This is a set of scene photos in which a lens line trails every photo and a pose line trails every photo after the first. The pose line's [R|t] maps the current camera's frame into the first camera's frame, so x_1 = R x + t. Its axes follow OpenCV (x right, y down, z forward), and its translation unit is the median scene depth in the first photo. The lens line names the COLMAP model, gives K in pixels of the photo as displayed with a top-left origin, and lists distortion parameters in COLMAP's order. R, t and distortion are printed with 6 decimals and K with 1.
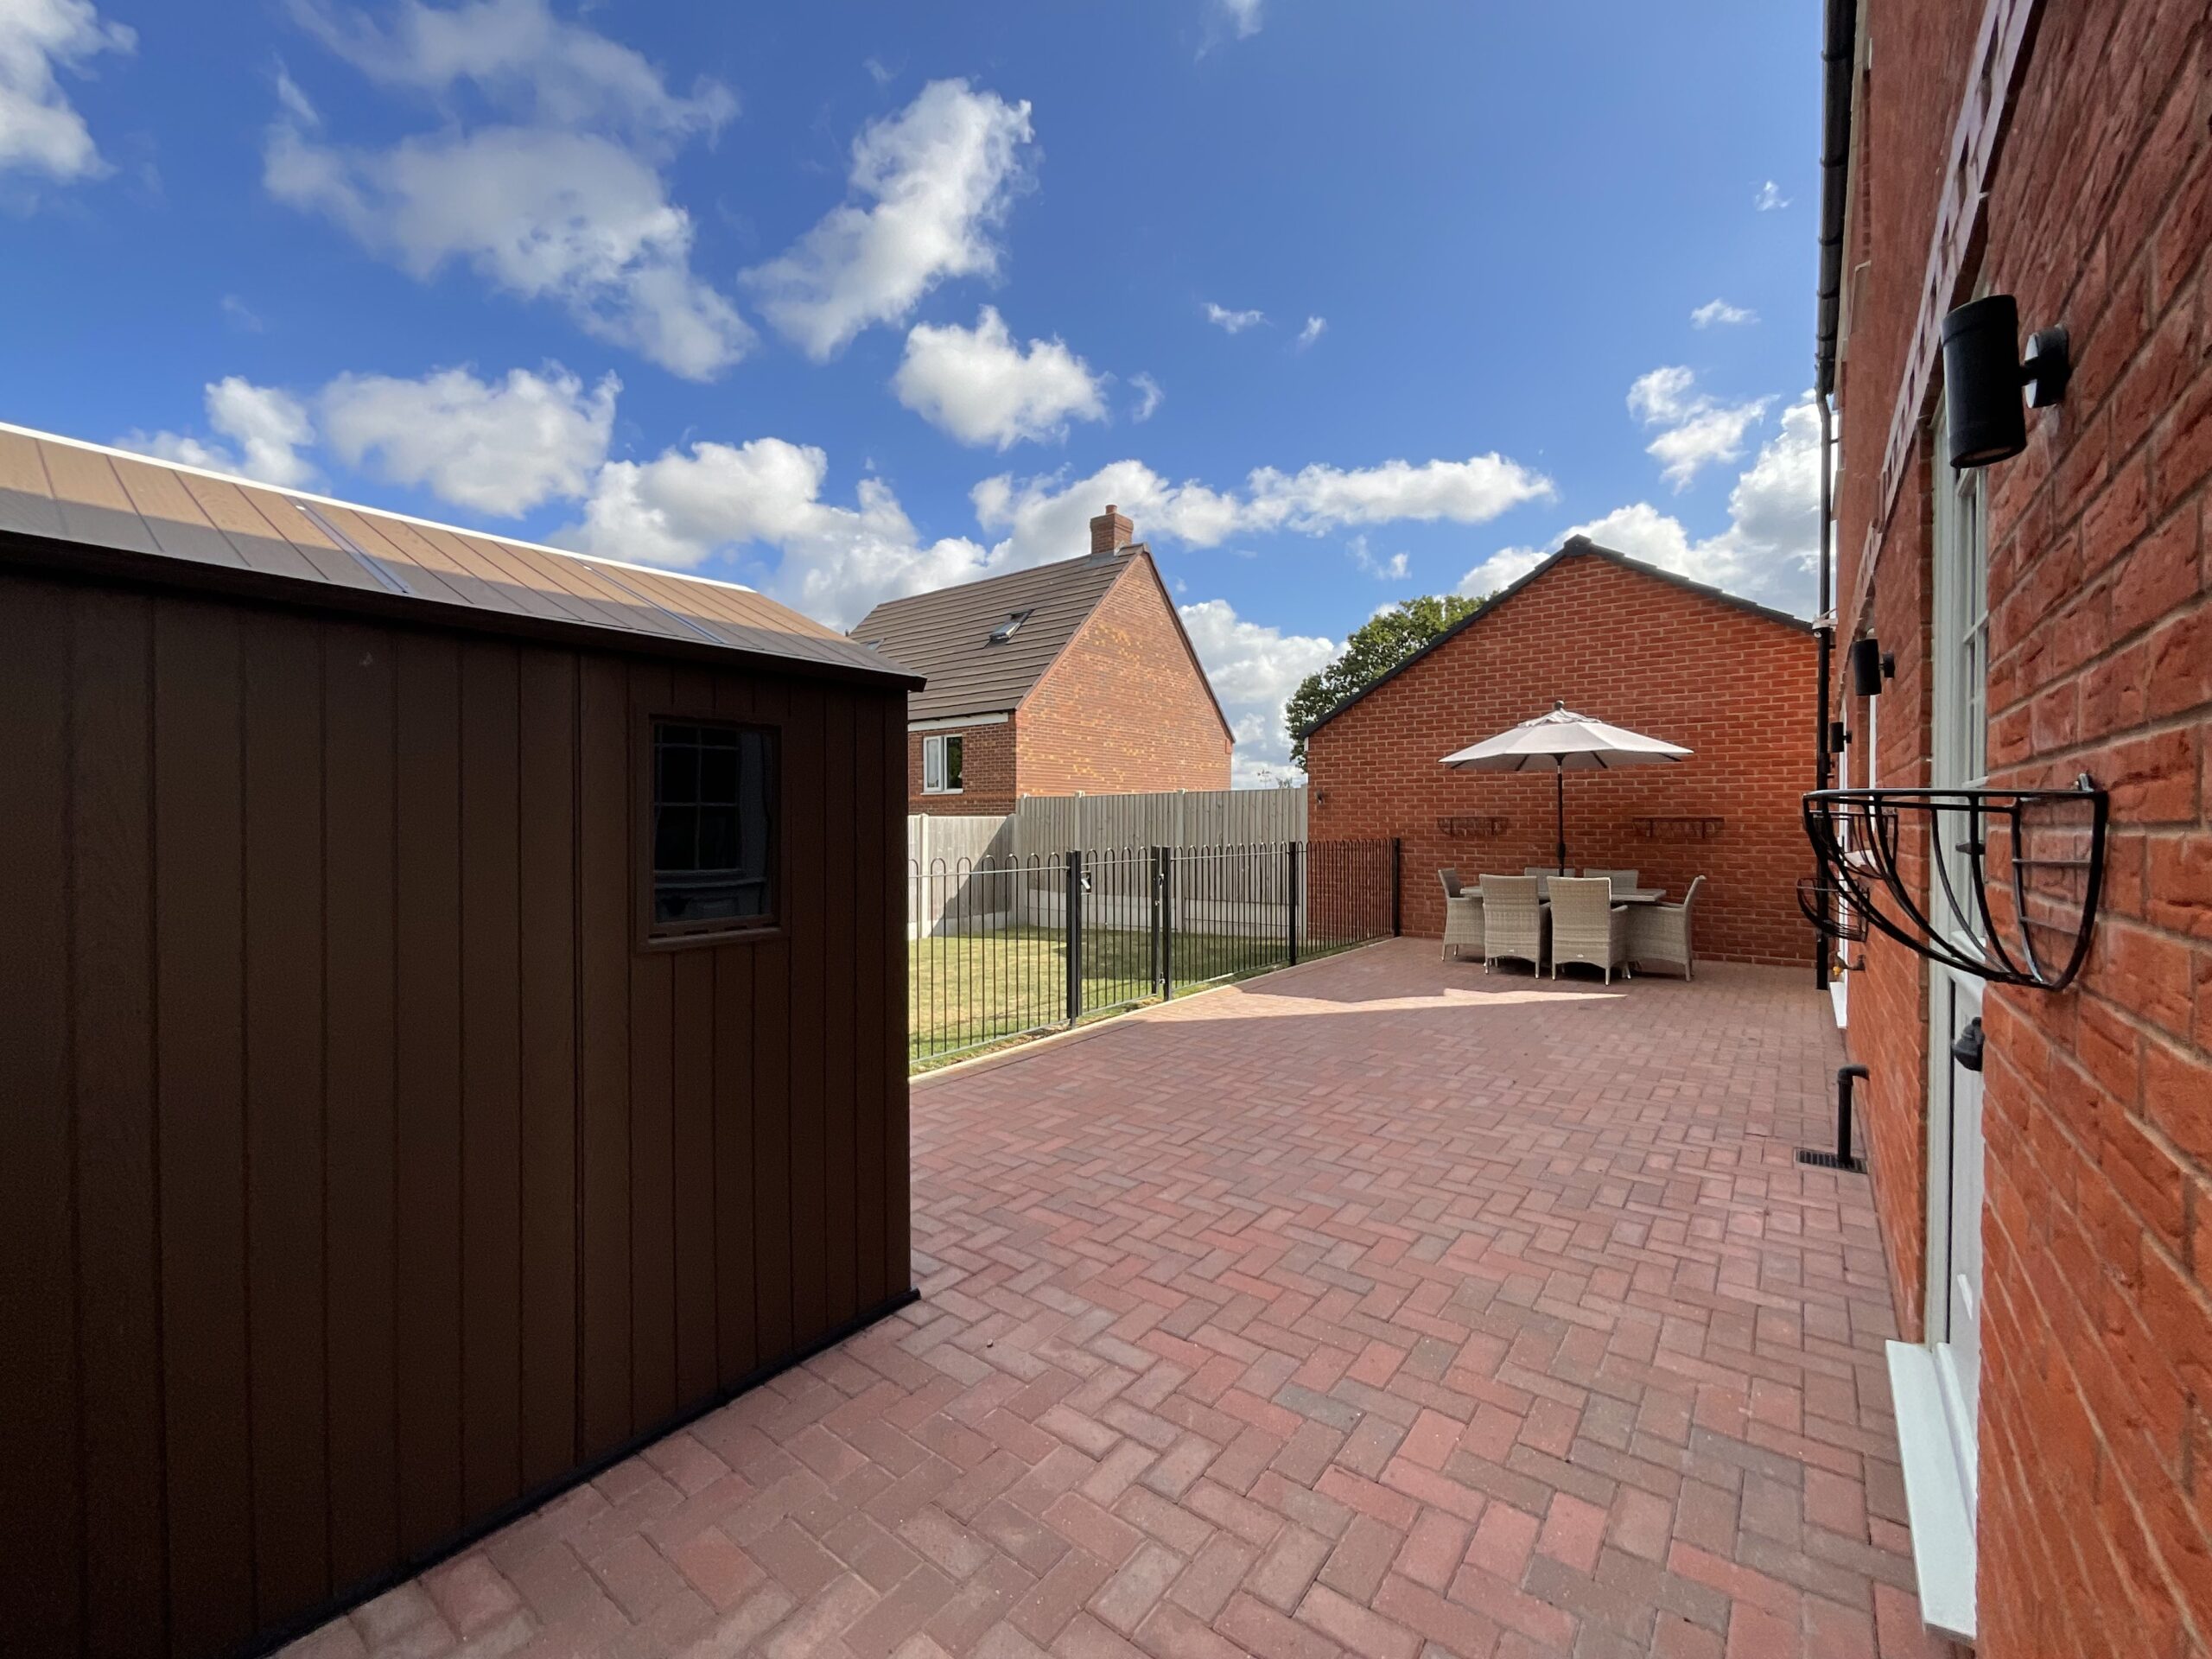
lens RADIAL K [[890.7, 0, 1116.7], [0, 890.7, 835.6], [0, 0, 1]] dist [-0.002870, -0.001561]
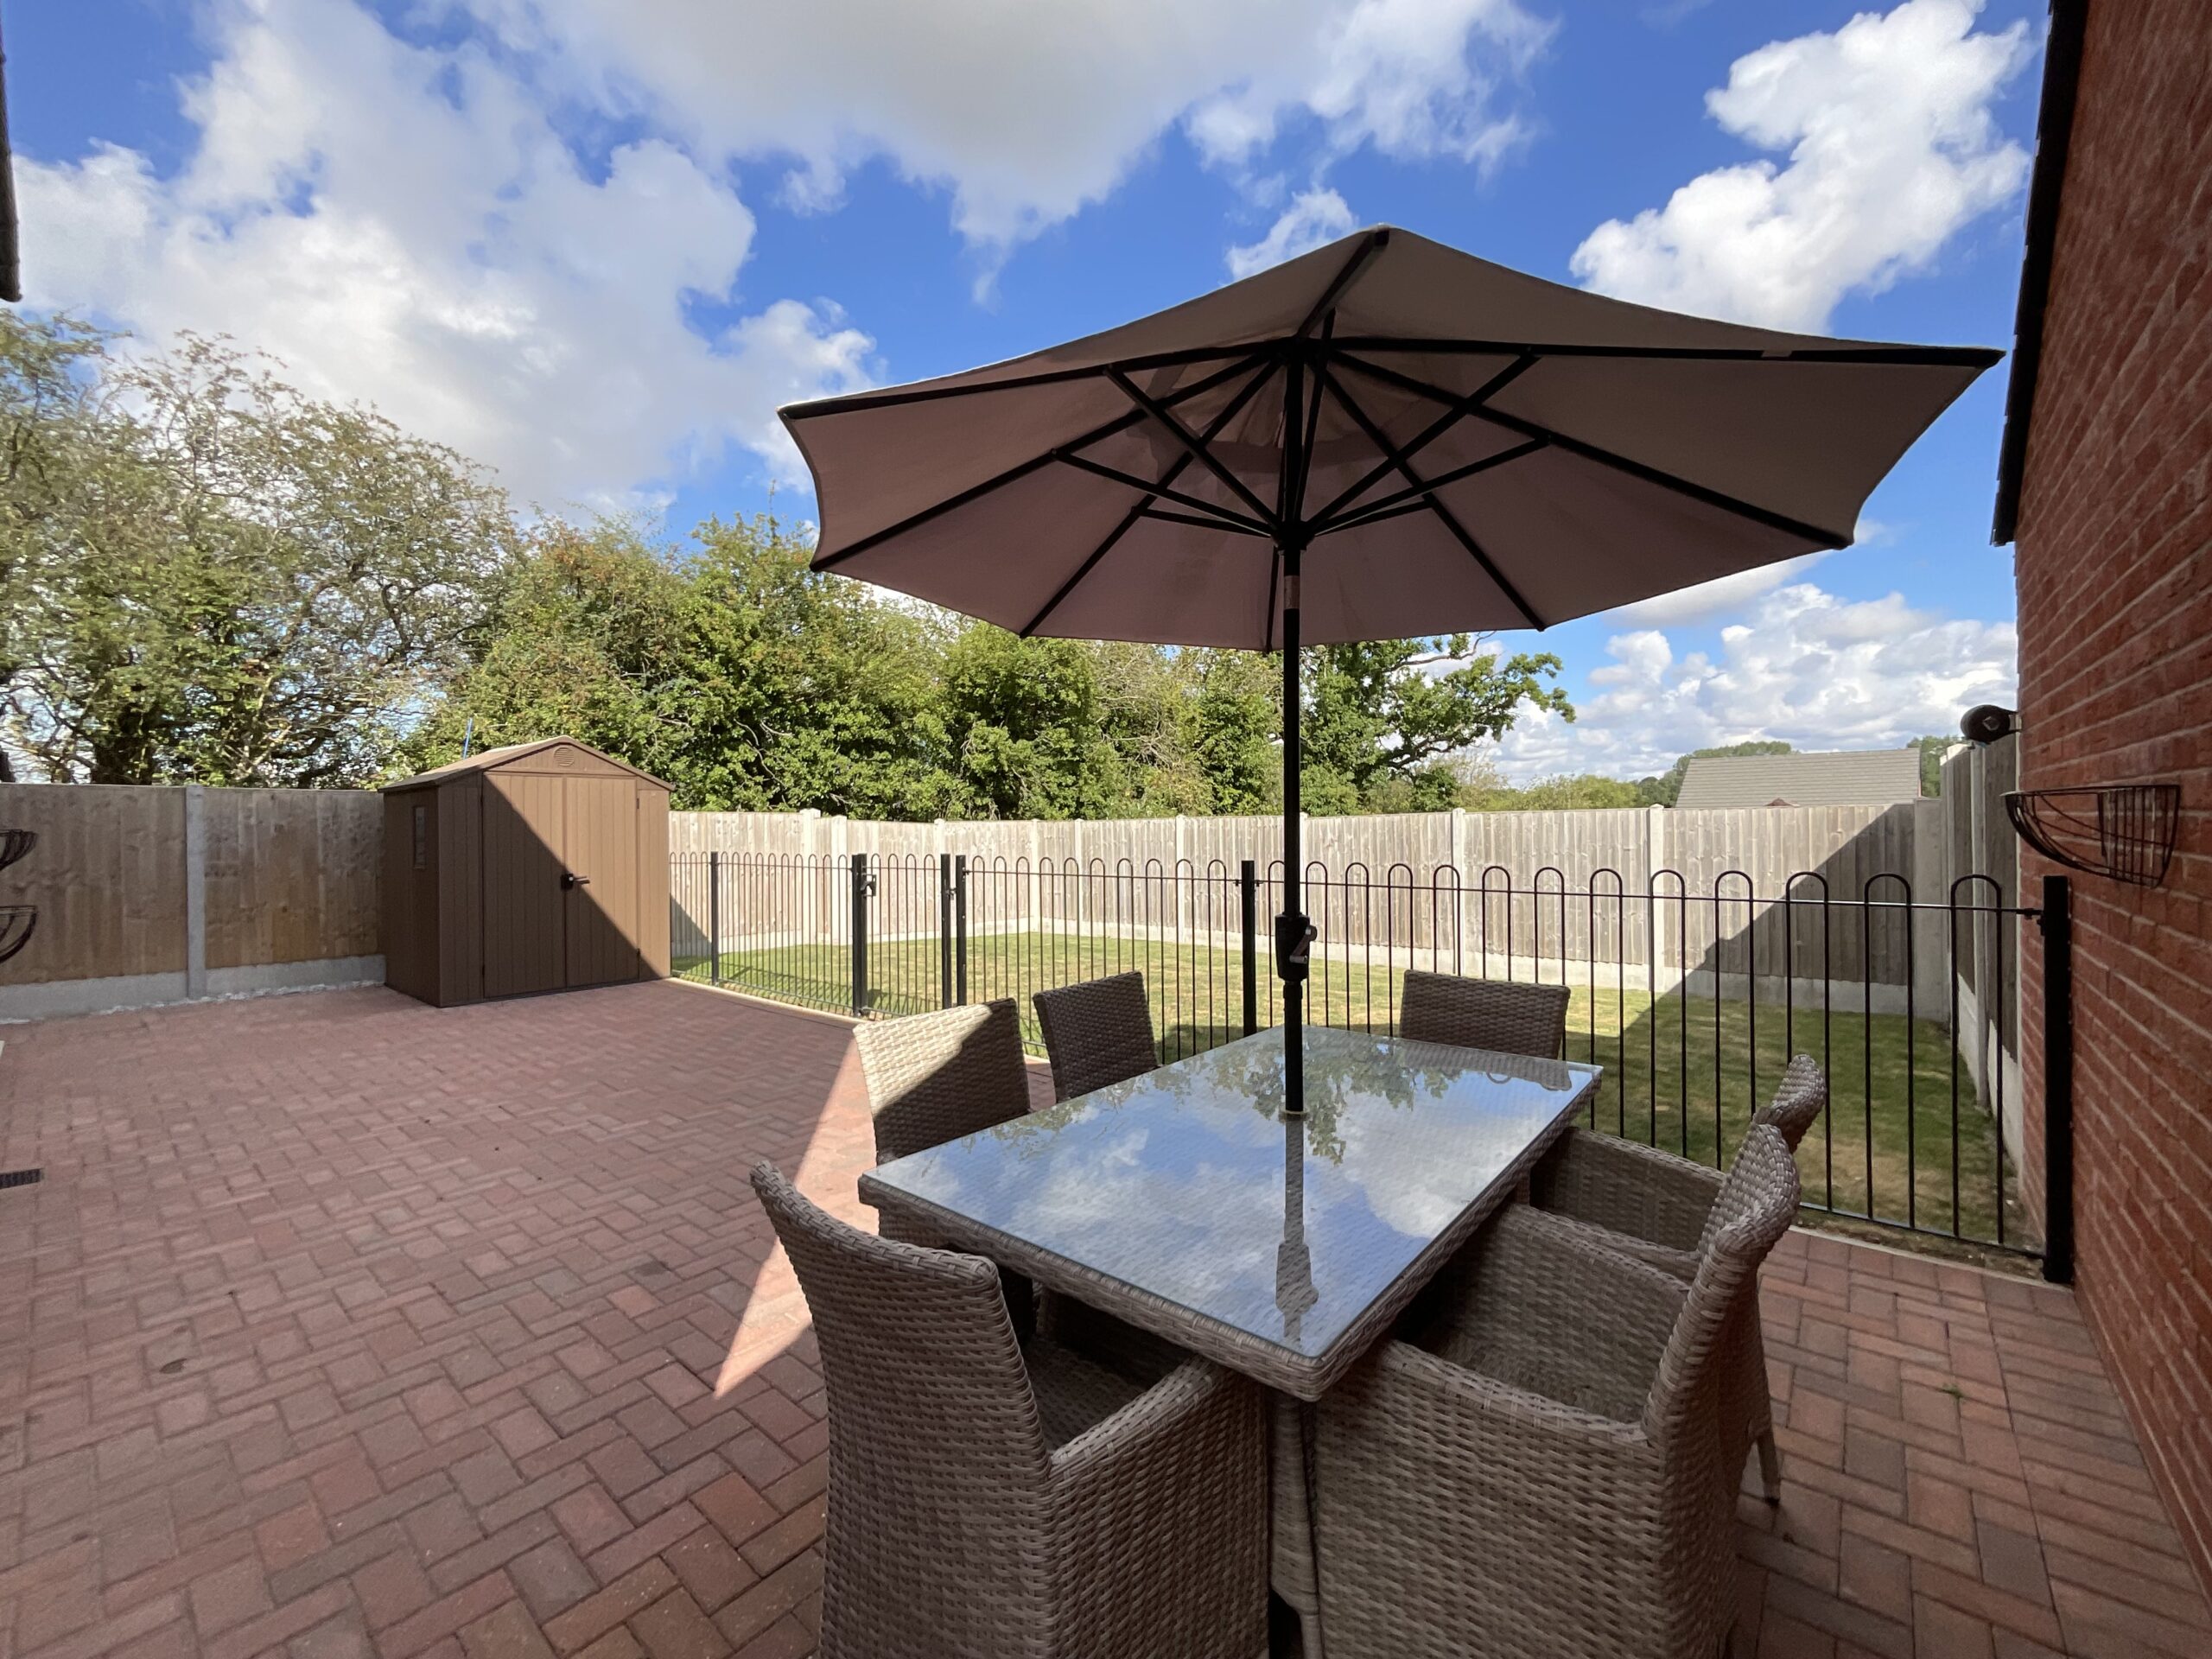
lens RADIAL K [[890.7, 0, 1113.8], [0, 890.7, 833.9], [0, 0, 1]] dist [-0.002870, -0.001561]
pose [[-0.055052, -0.001644, -0.998482, 1.329179], [0.025541, 0.999669, -0.003054, 0.005686], [0.998157, -0.025671, -0.054992, 1.781125]]
